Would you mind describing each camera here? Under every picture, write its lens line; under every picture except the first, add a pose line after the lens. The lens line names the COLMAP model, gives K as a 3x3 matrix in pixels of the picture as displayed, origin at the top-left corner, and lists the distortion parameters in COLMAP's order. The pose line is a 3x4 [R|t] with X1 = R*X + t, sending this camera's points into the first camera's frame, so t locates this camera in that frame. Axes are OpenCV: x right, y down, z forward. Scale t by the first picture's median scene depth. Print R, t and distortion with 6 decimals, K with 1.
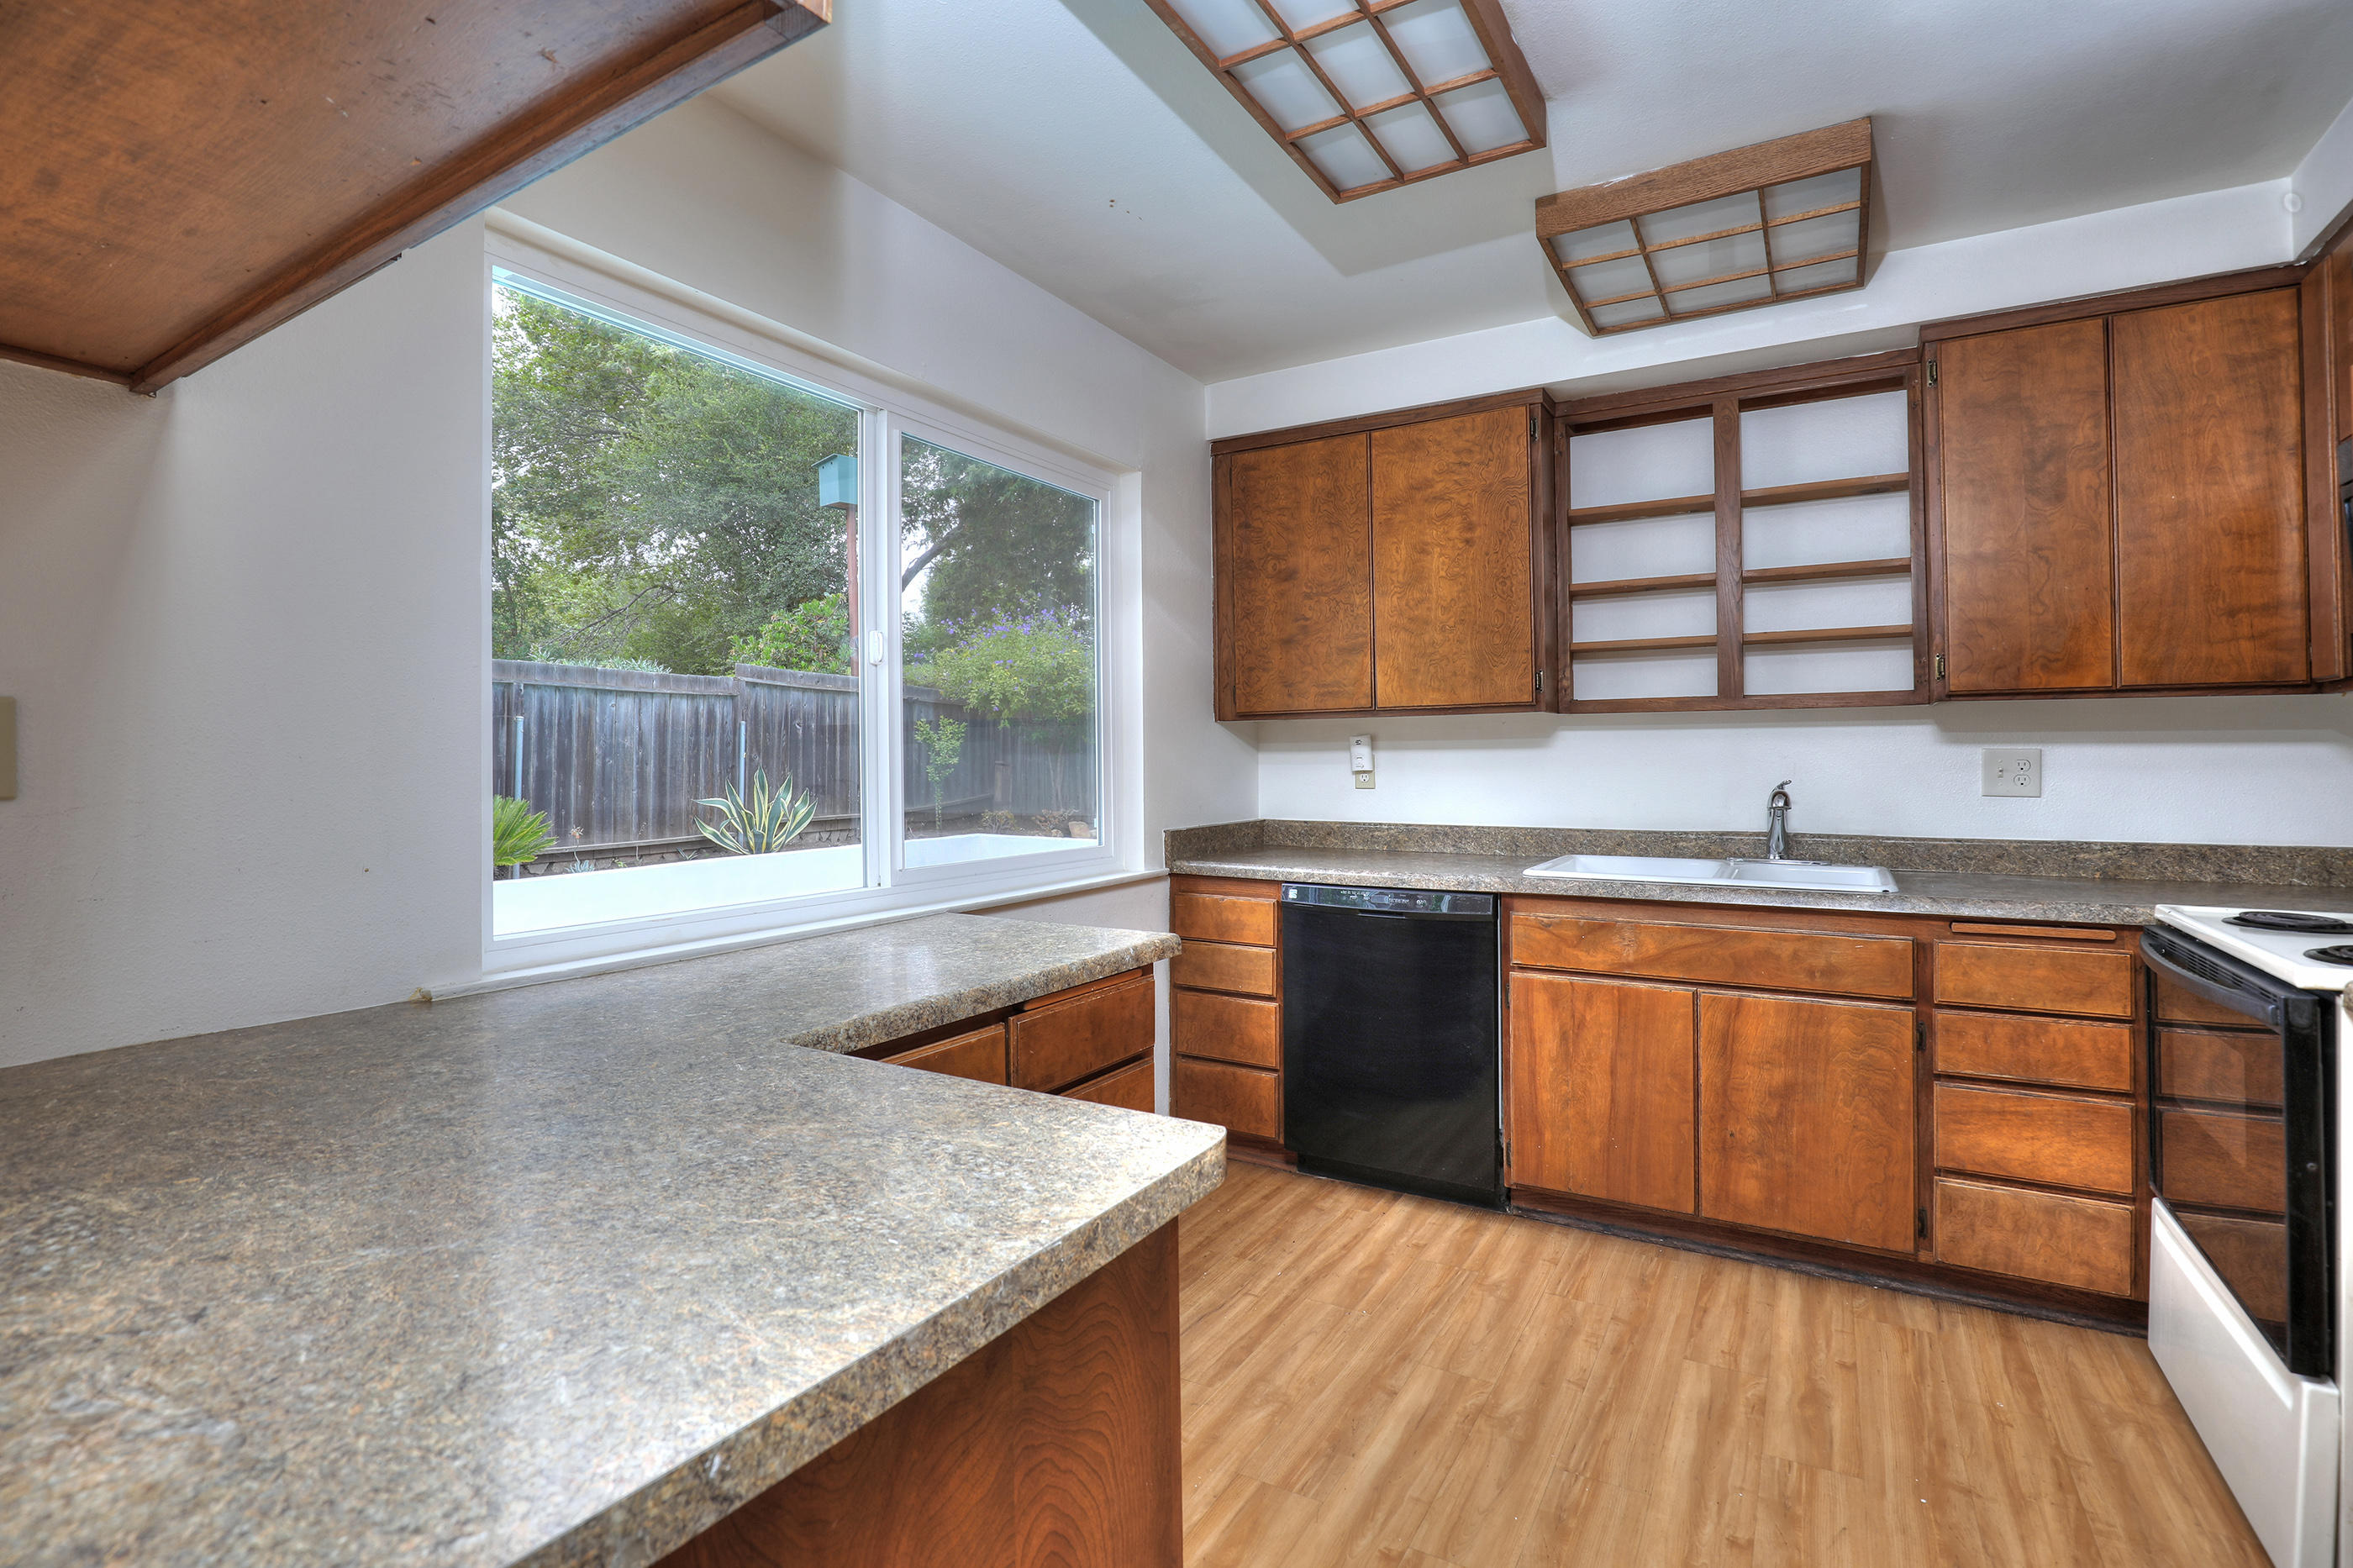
lens RADIAL K [[1067.6, 0, 1175.7], [0, 1067.6, 747.5], [0, 0, 1]] dist [-0.031081, 0.000775]
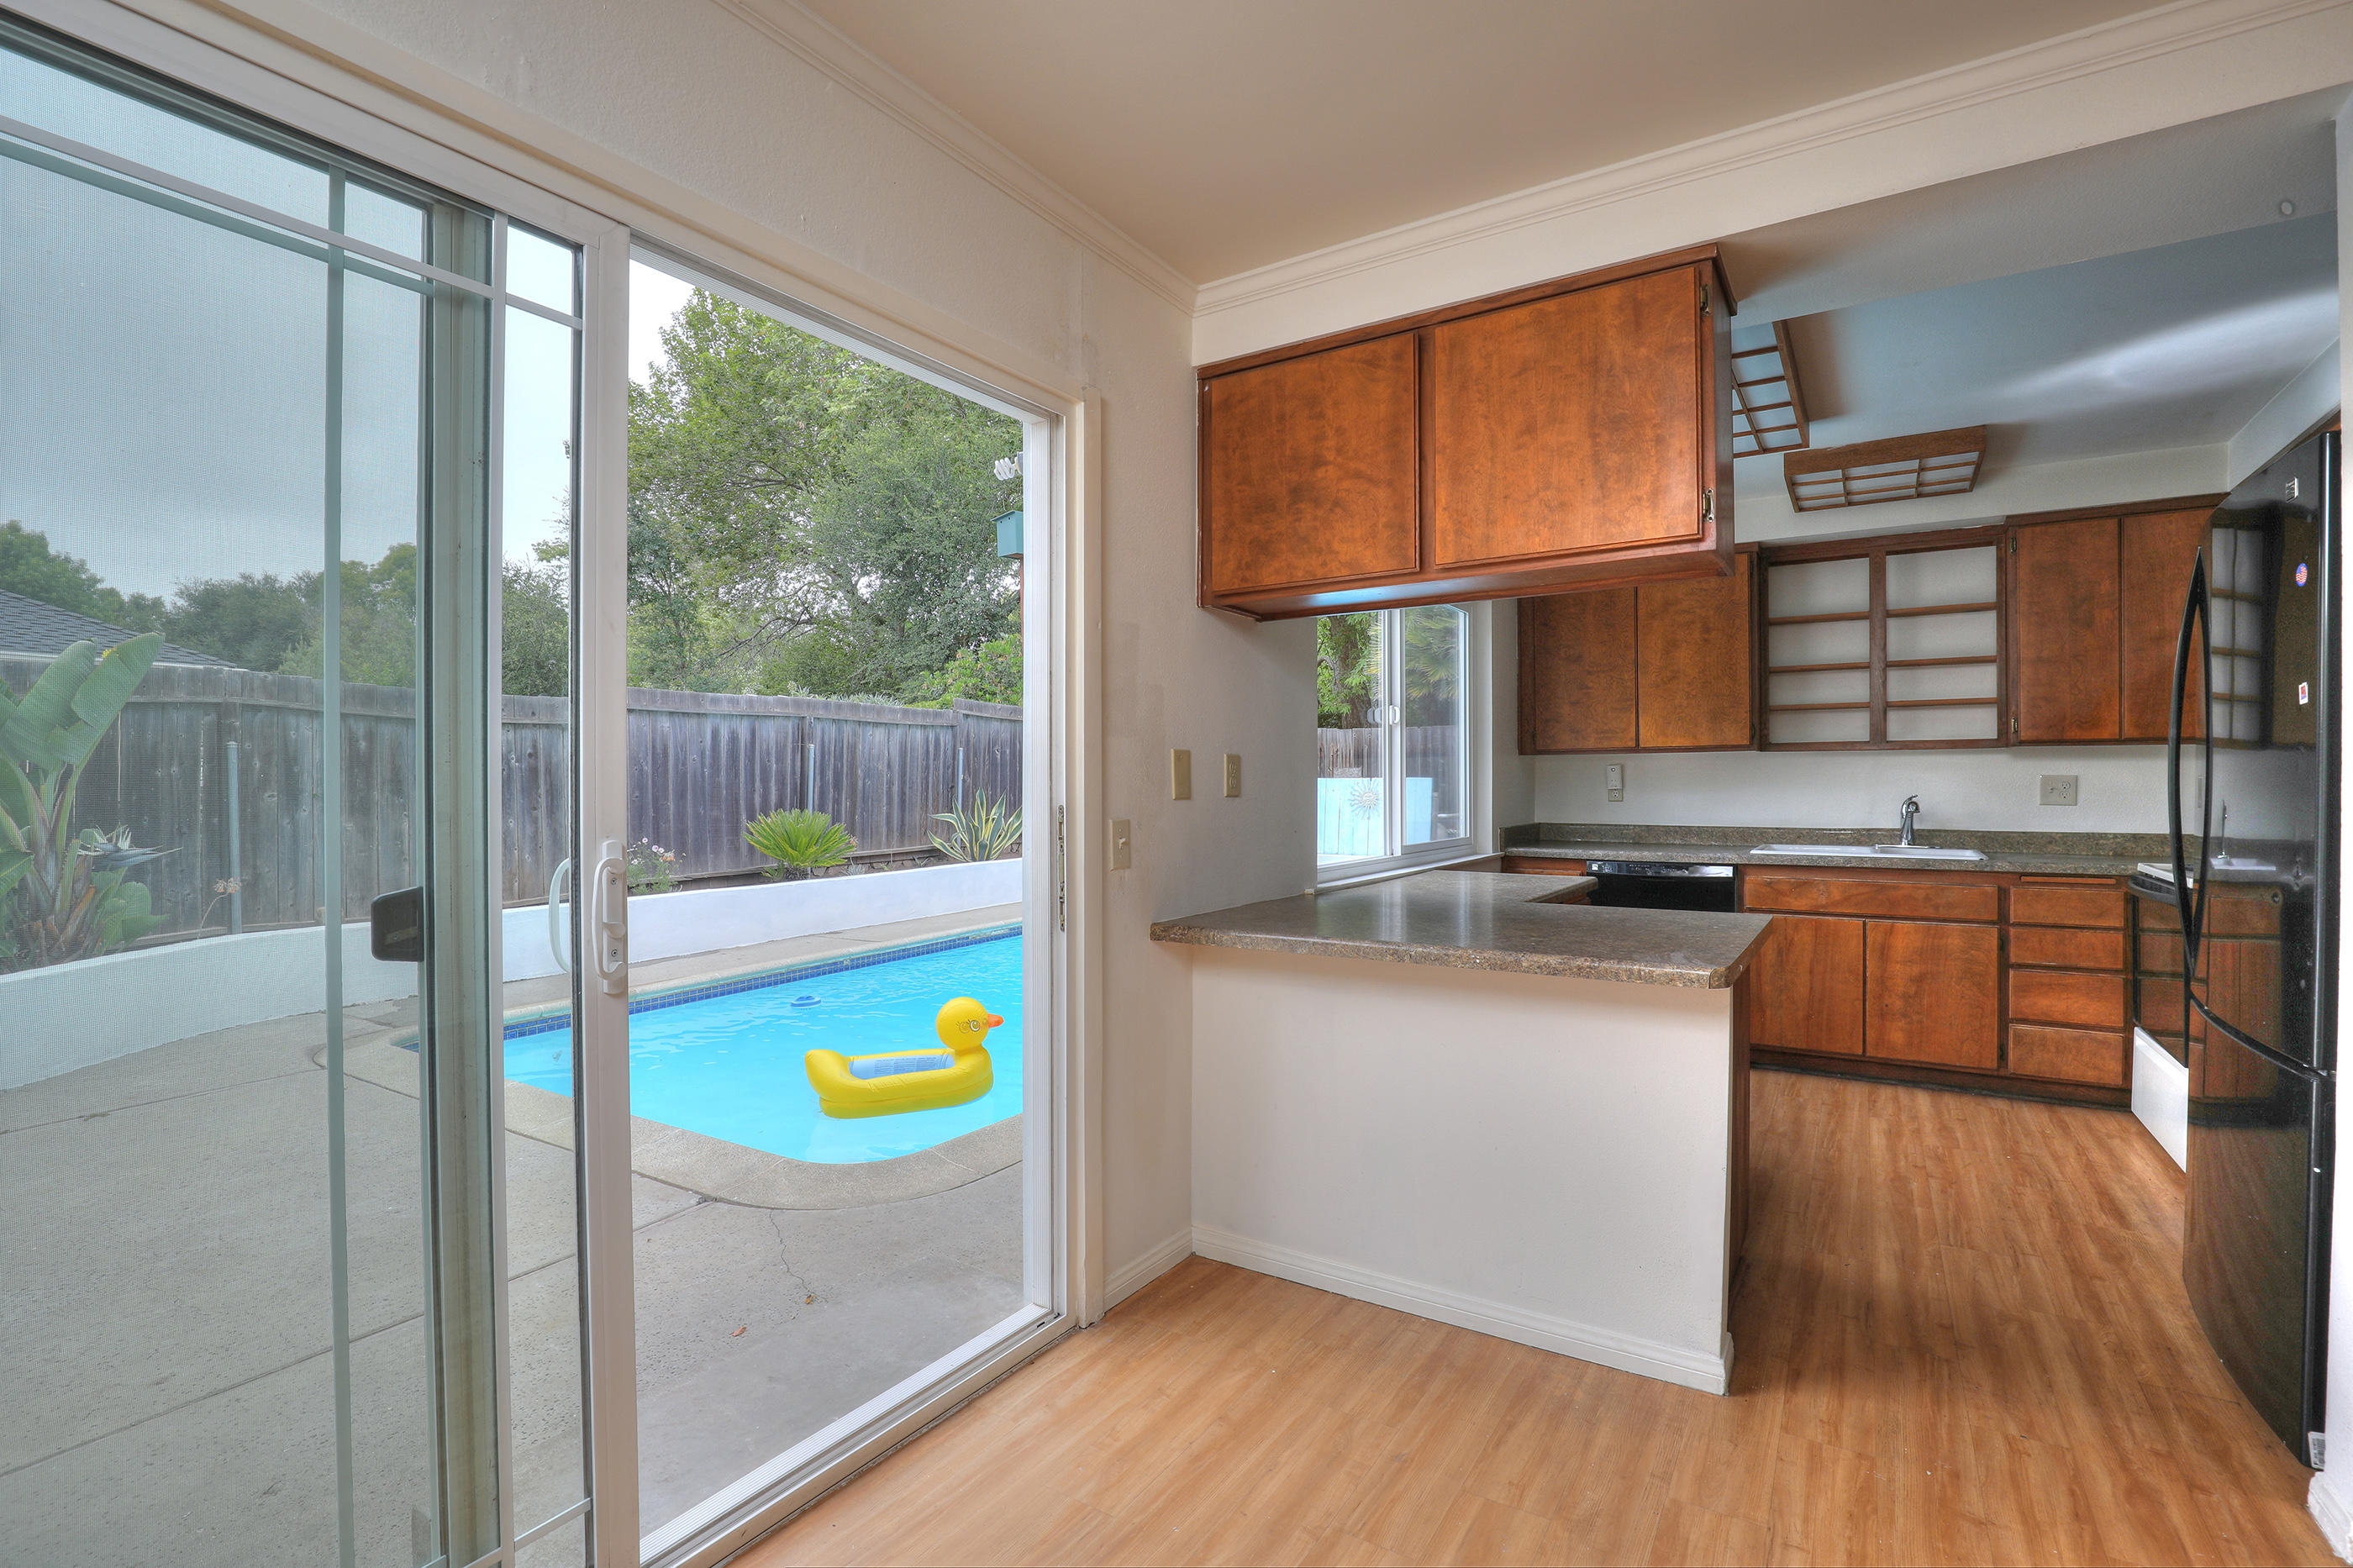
lens RADIAL K [[1076.8, 0, 1184.9], [0, 1076.8, 789.2], [0, 0, 1]] dist [-0.041020, 0.007297]
pose [[0.999706, 0.002166, -0.024161, -0.519181], [-0.001721, 0.999829, 0.018391, -0.005473], [0.024197, -0.018344, 0.999539, -0.664596]]
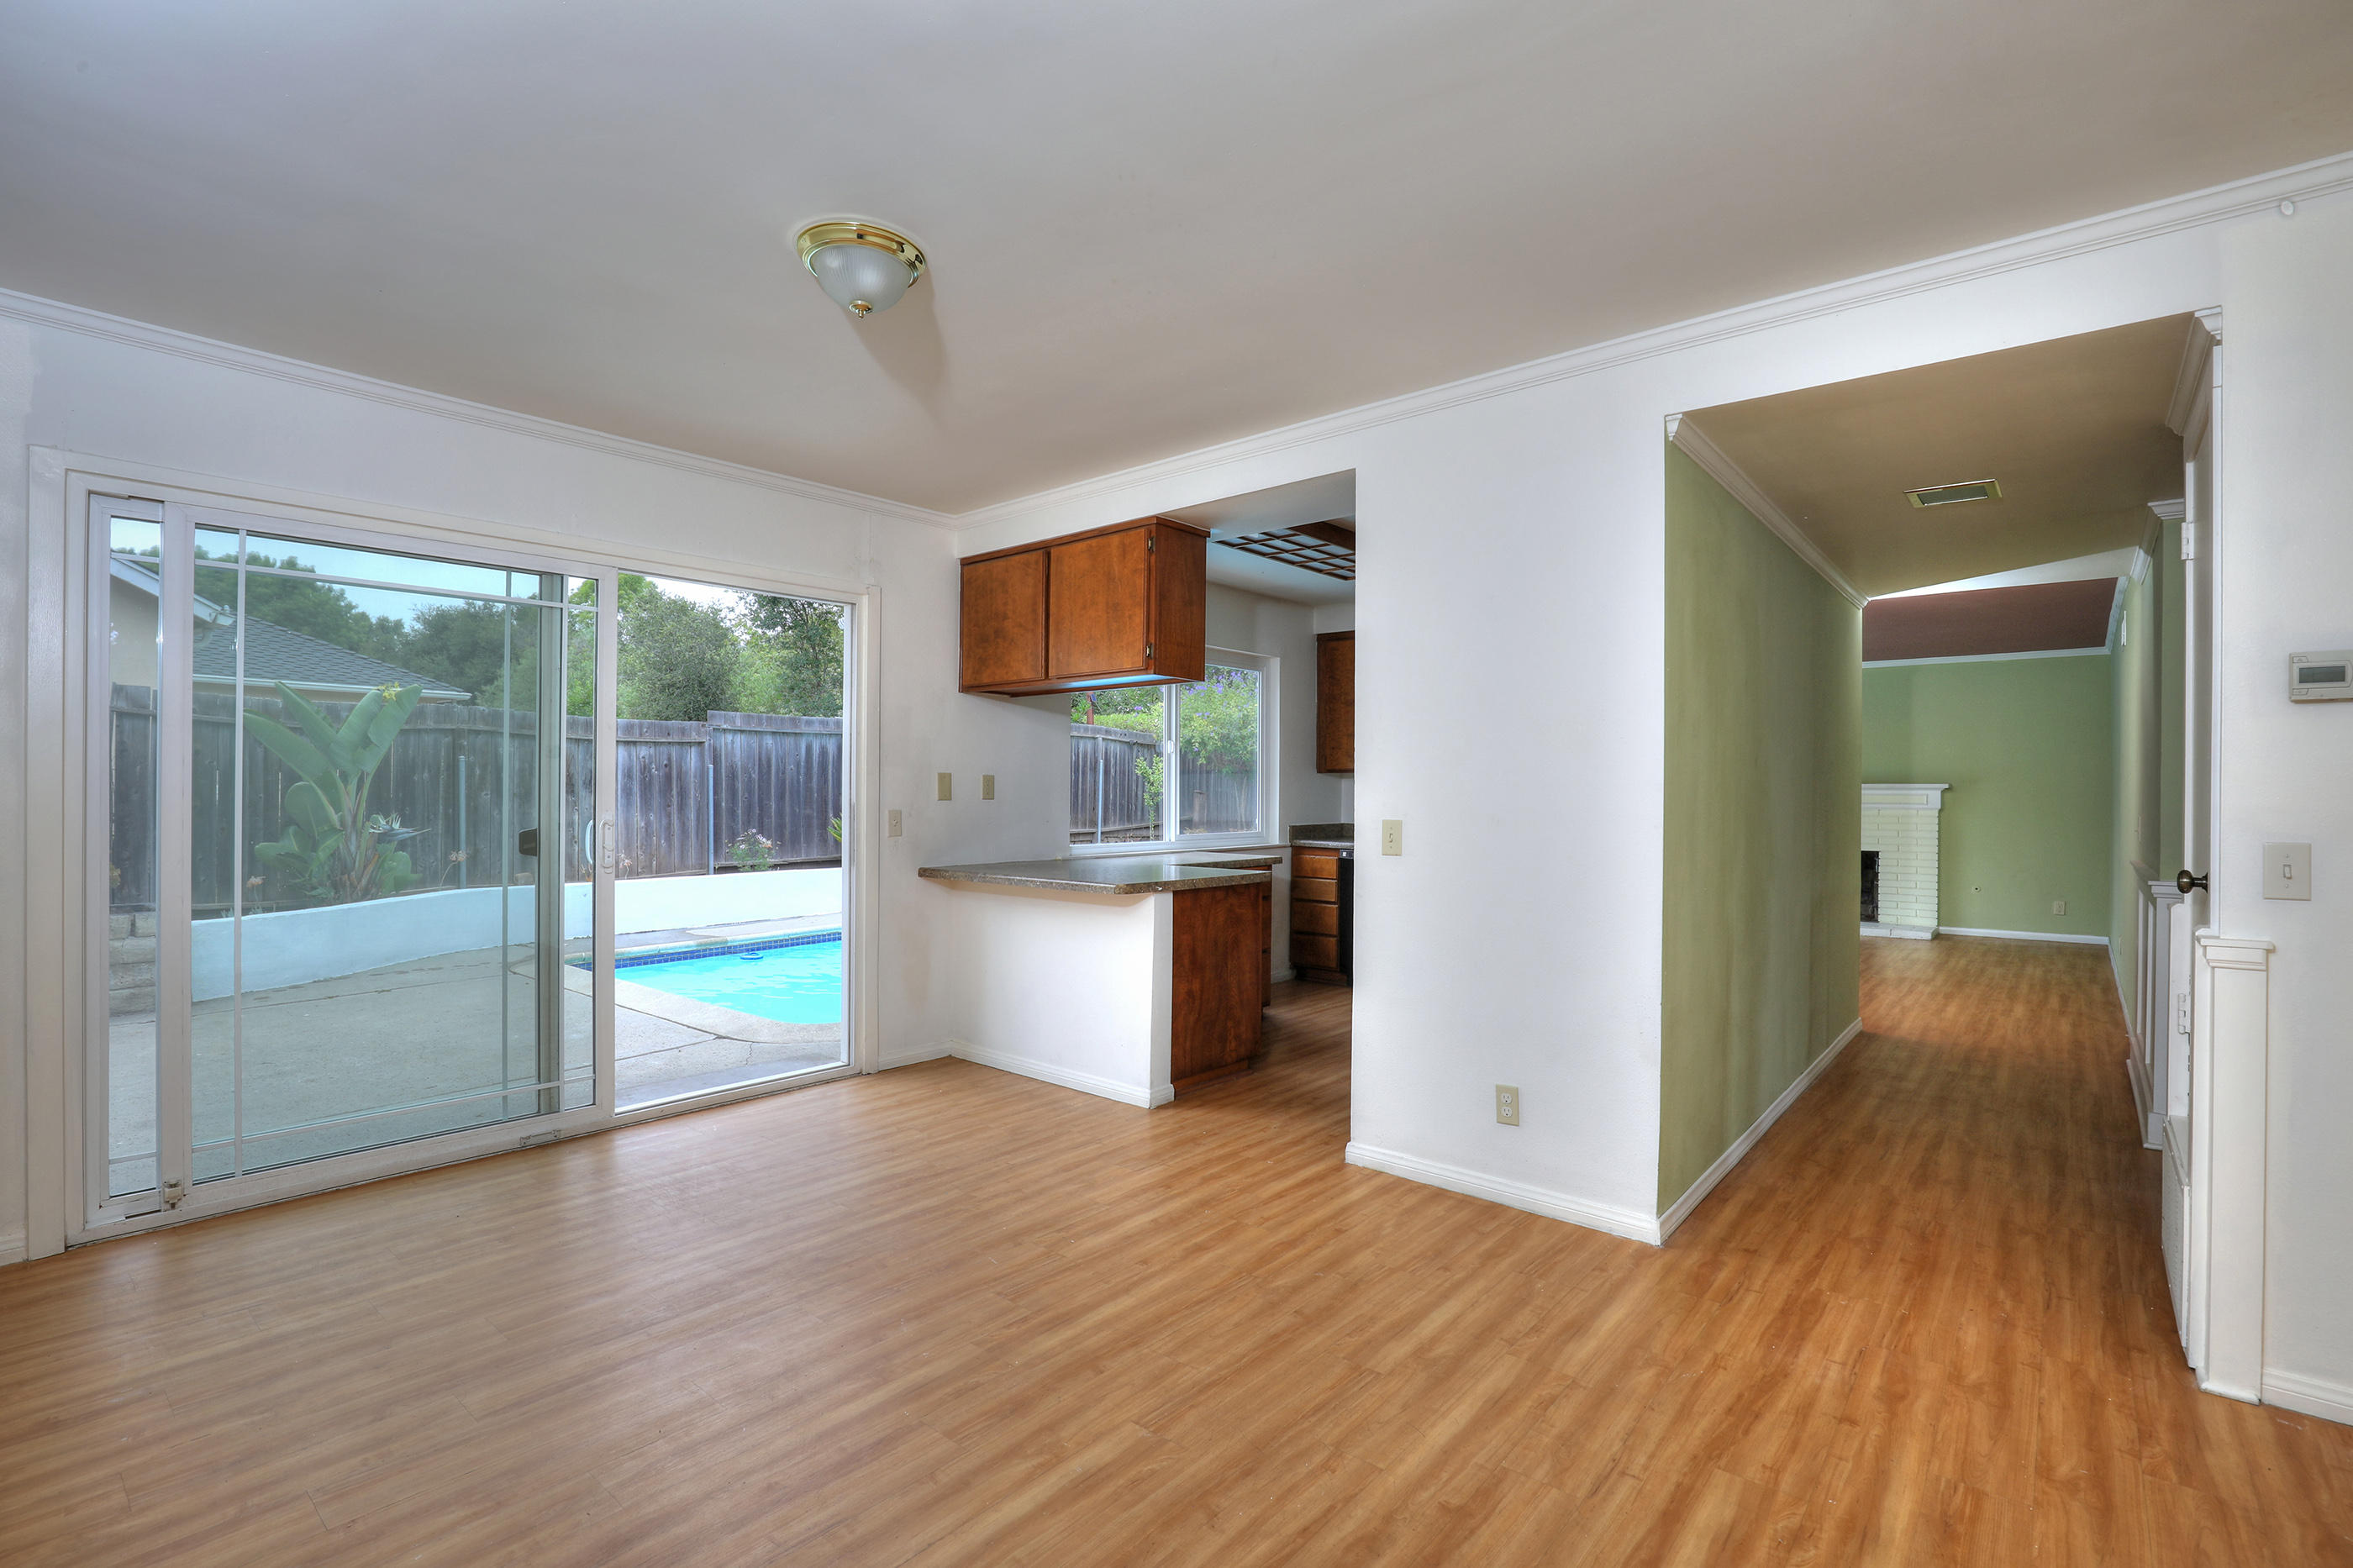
lens RADIAL K [[1062.2, 0, 1182.4], [0, 1062.2, 787.7], [0, 0, 1]] dist [-0.044228, -0.000218]
pose [[0.988352, 0.010661, -0.151811, 0.051957], [-0.009129, 0.999900, 0.010790, -0.019961], [0.151911, -0.009279, 0.988351, -1.287000]]
